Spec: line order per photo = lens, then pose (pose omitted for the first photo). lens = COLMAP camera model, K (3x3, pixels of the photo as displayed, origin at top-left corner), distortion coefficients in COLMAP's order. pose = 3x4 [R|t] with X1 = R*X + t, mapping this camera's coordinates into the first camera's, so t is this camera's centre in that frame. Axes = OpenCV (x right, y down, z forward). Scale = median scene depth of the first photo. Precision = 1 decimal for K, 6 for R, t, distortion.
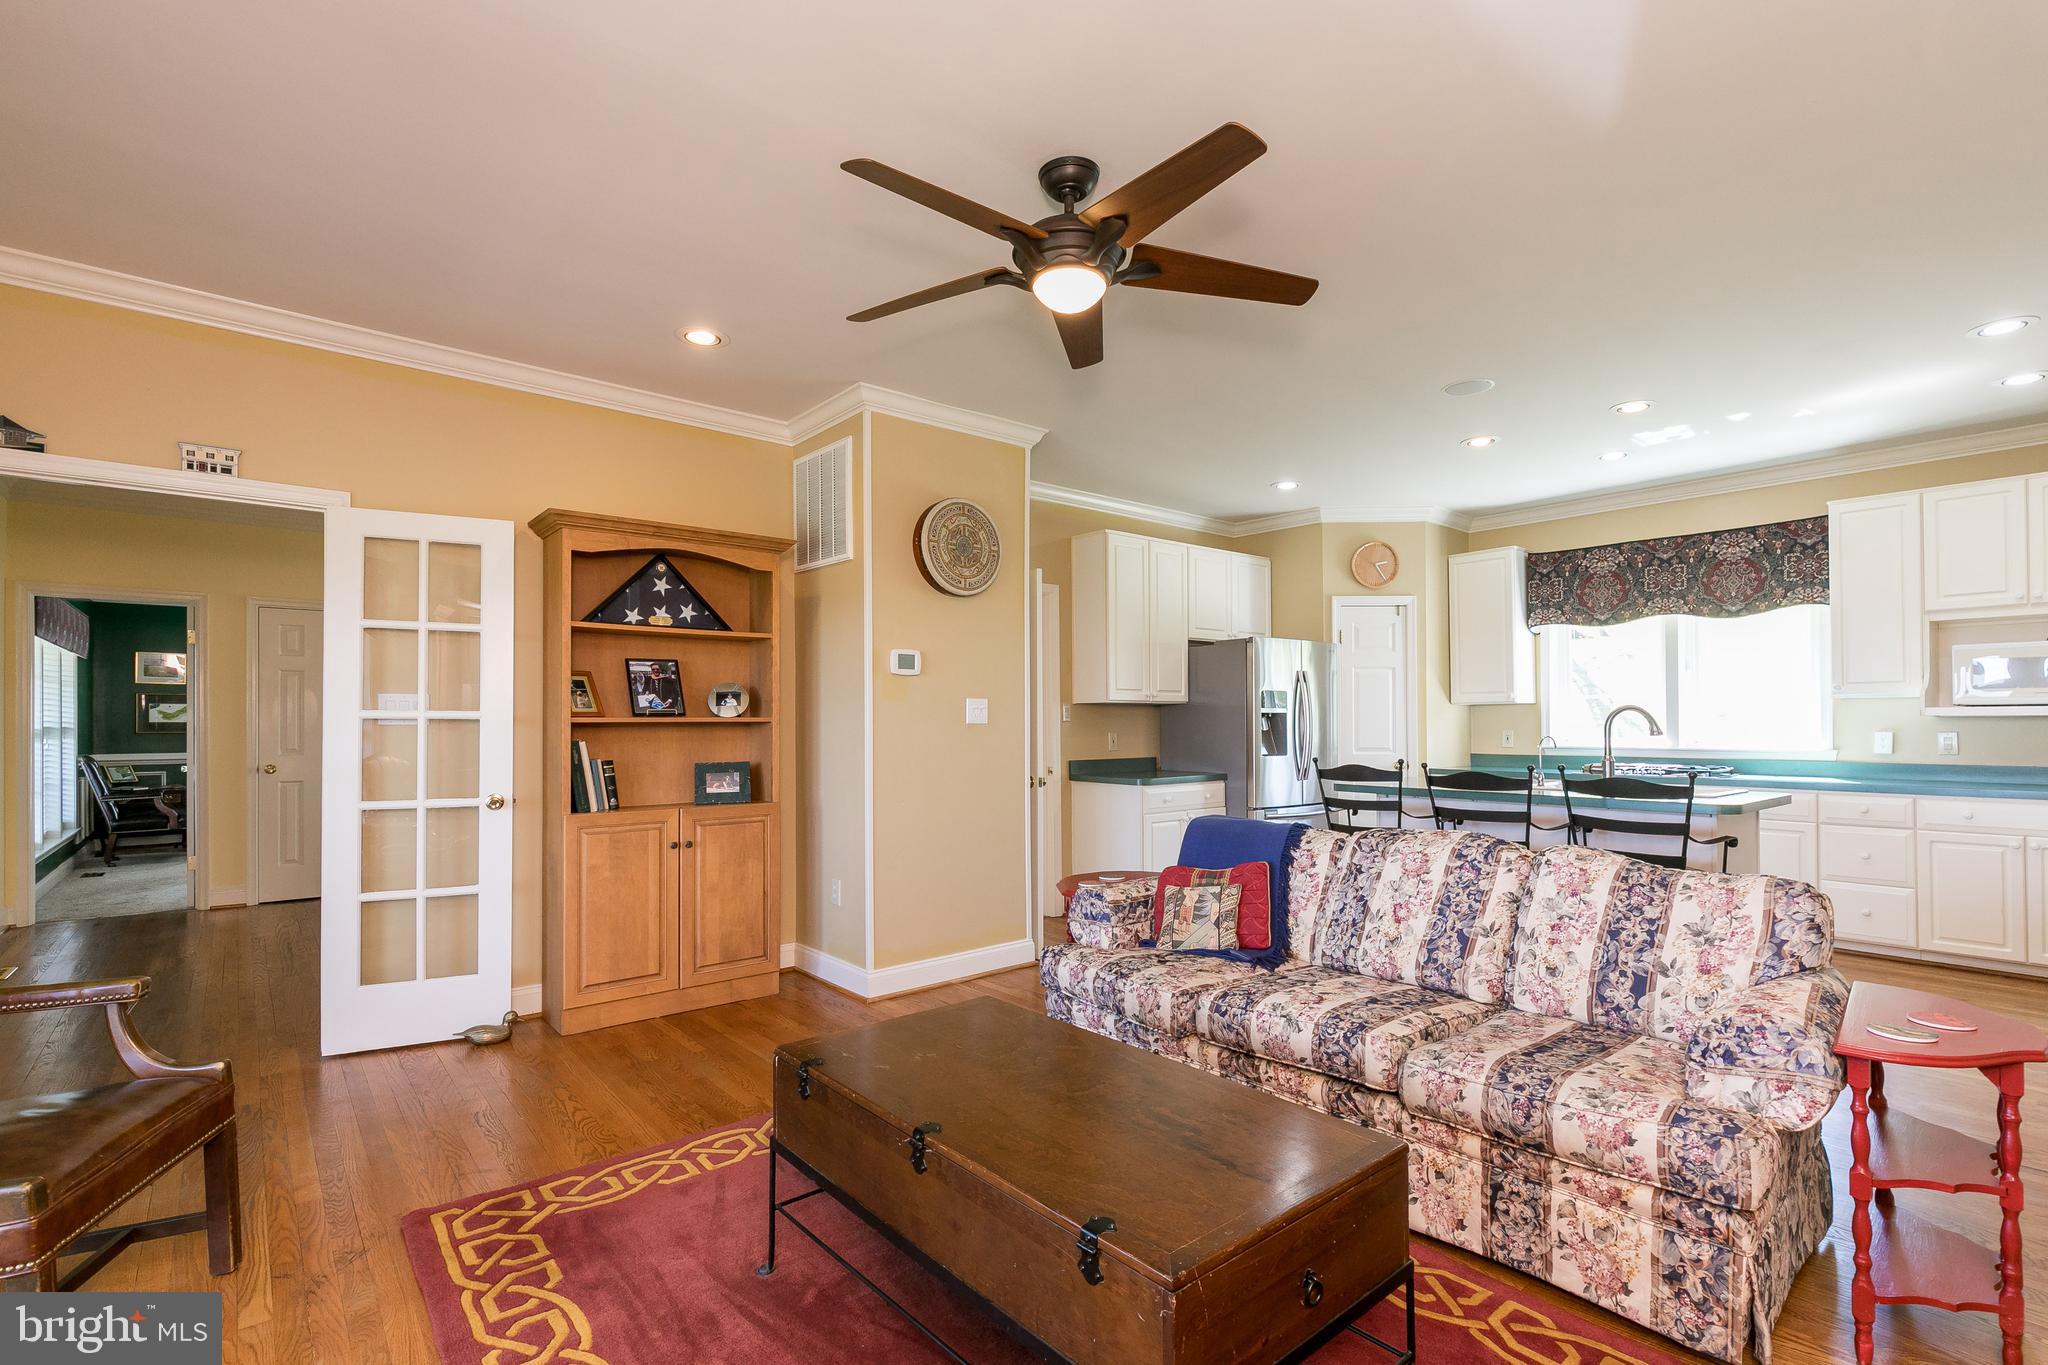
lens RADIAL K [[944.4, 0, 1029.1], [0, 944.4, 707.6], [0, 0, 1]] dist [-0.001626, -0.000284]
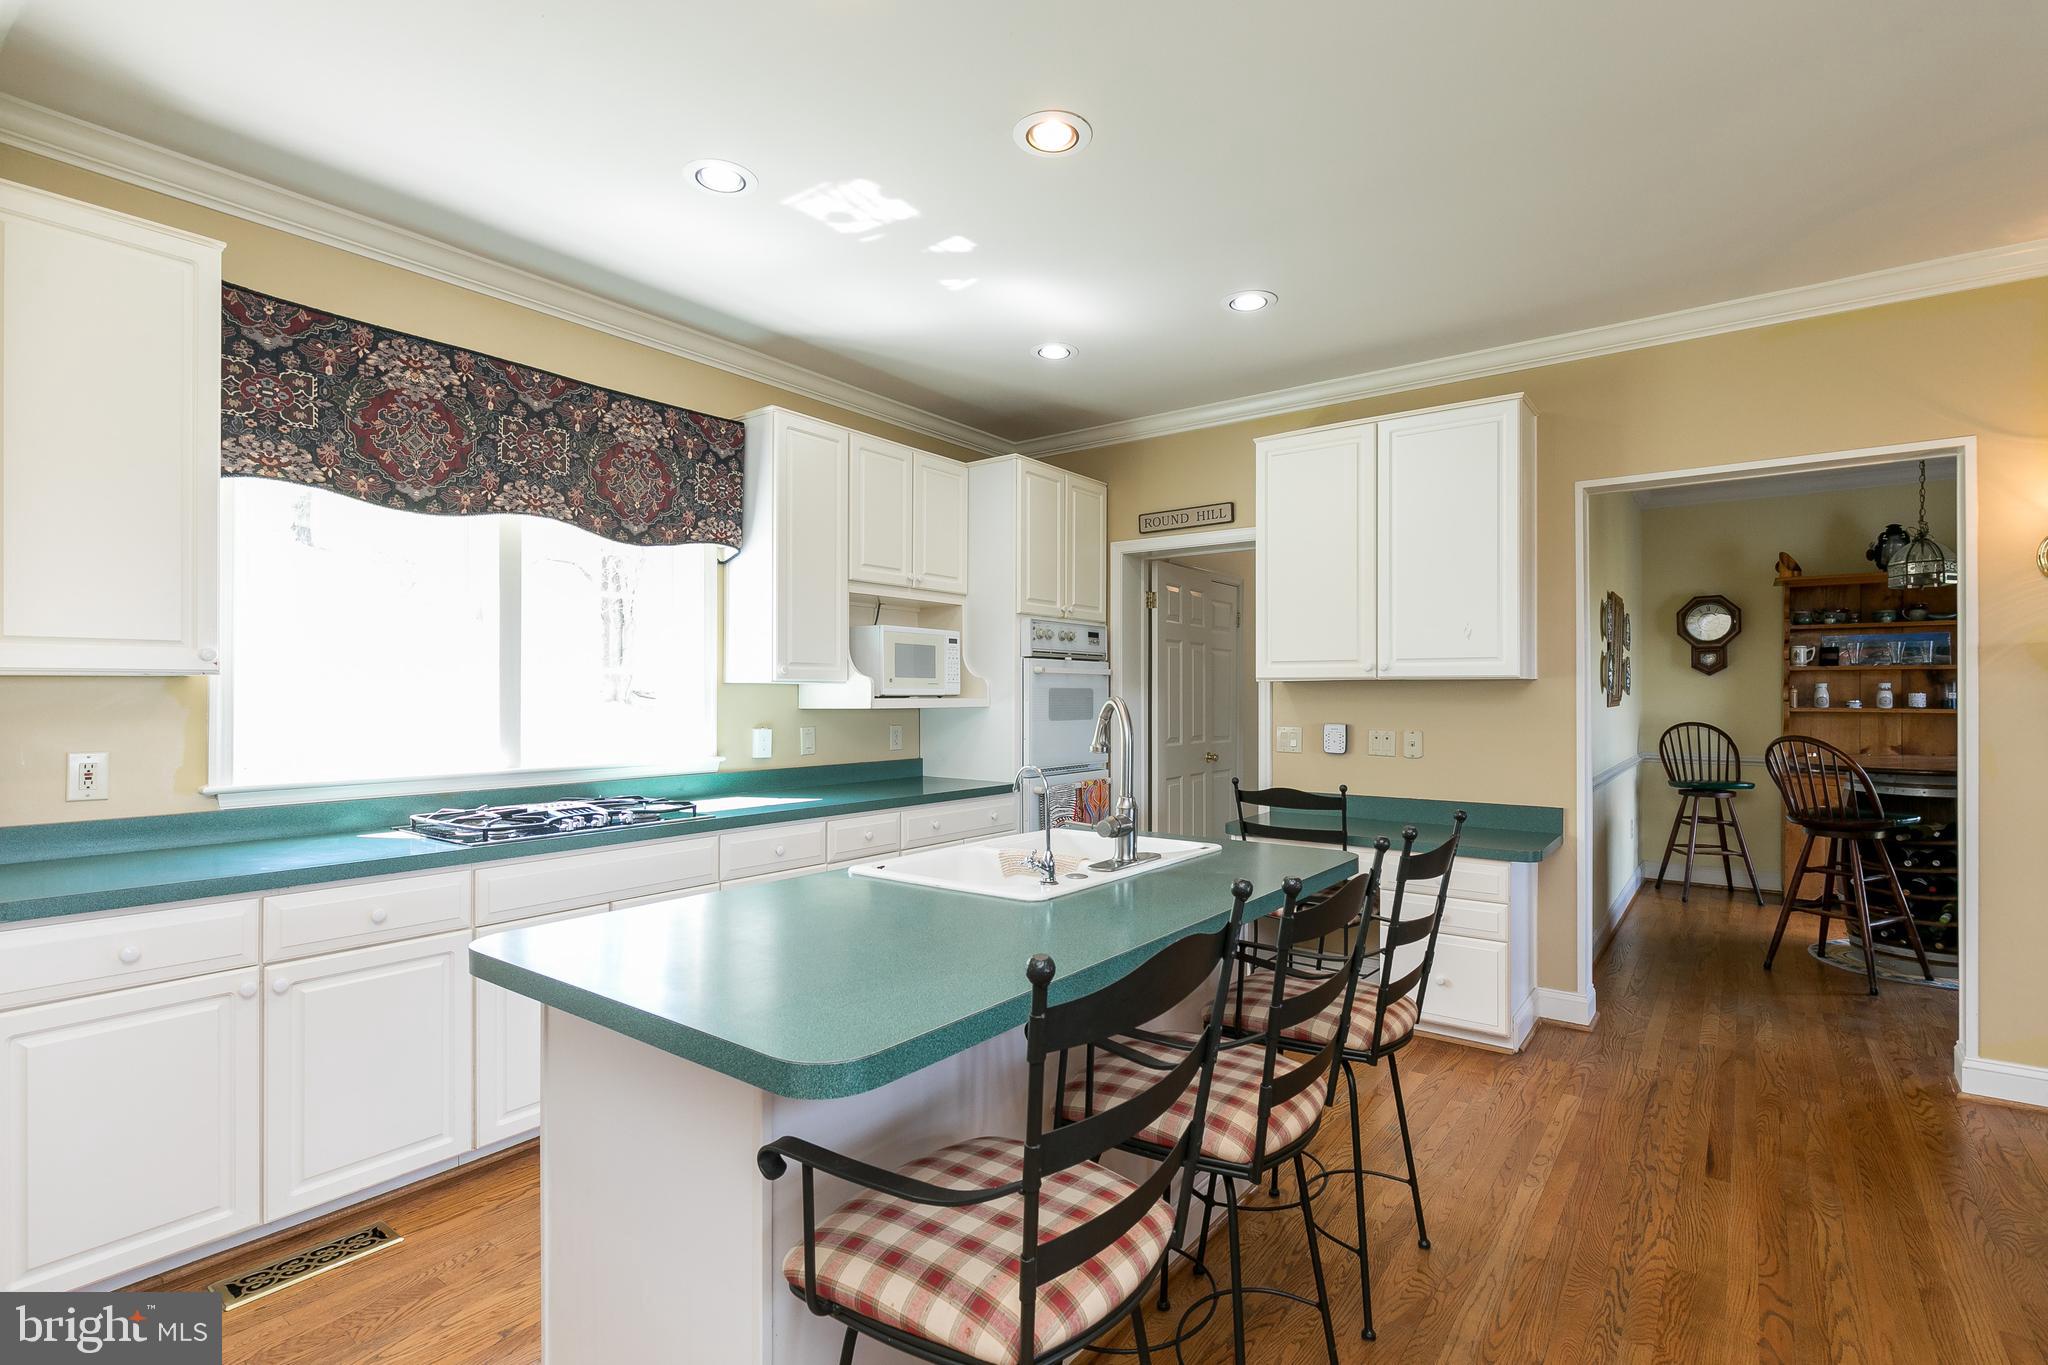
lens RADIAL K [[942.7, 0, 1041.9], [0, 942.7, 691.8], [0, 0, 1]] dist [-0.011351, -0.000709]
pose [[-0.225610, 0.006088, 0.974199, 0.111307], [-0.015946, 0.999823, -0.009941, -0.000263], [-0.974087, -0.017777, -0.225473, 0.901844]]
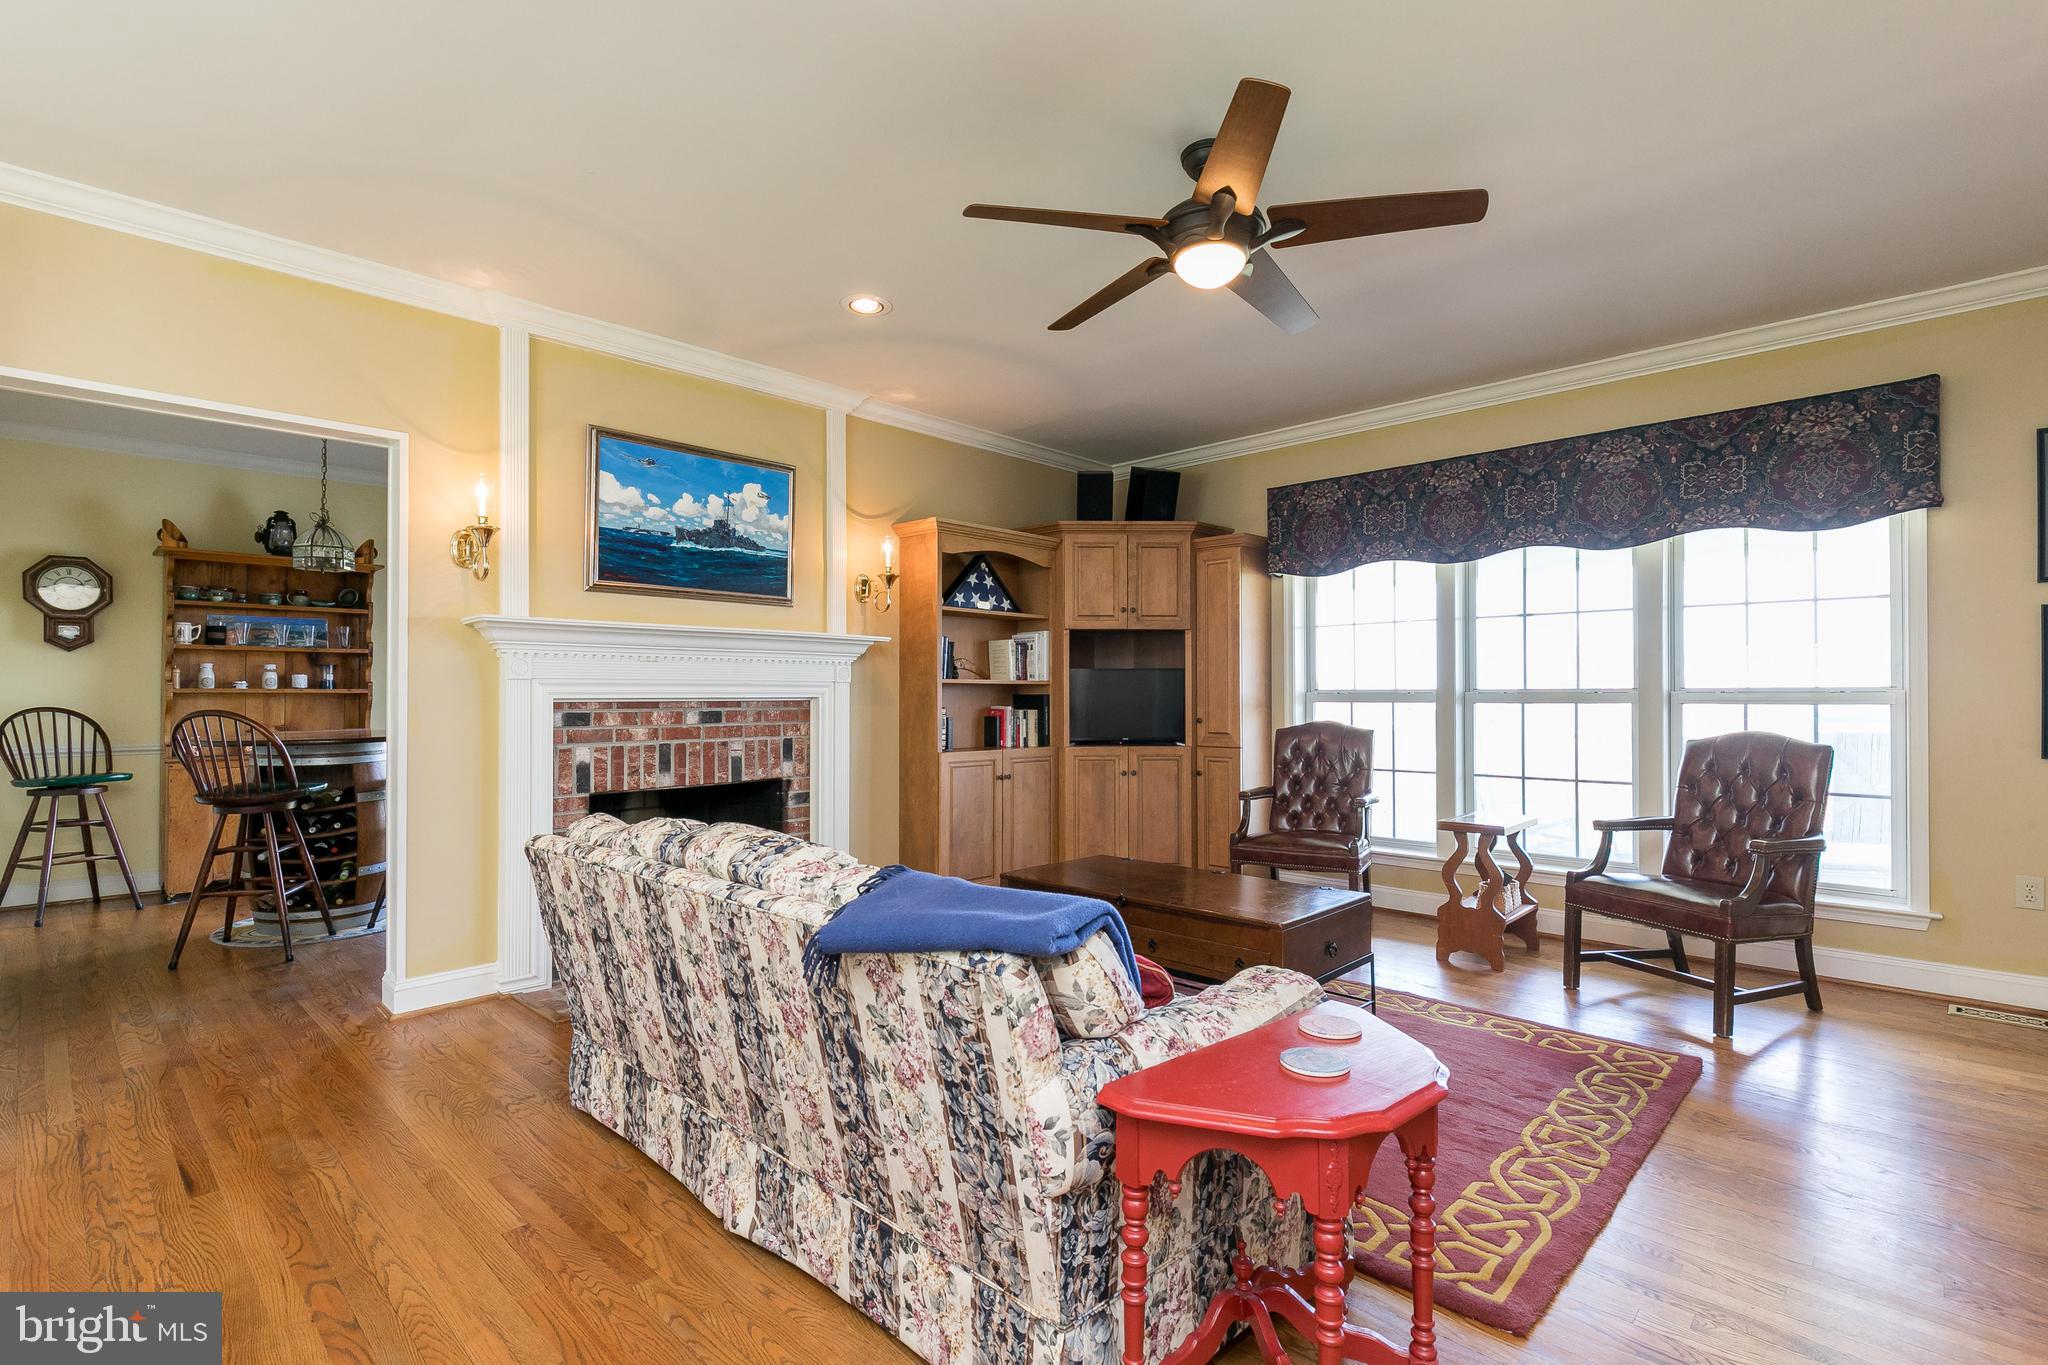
lens RADIAL K [[957.5, 0, 1005.6], [0, 957.5, 689.1], [0, 0, 1]] dist [0.005210, -0.000399]
pose [[-0.995516, 0.003837, -0.094512, 0.179602], [0.006215, 0.999671, -0.024886, 0.024499], [0.094386, -0.025362, -0.995213, 0.920707]]
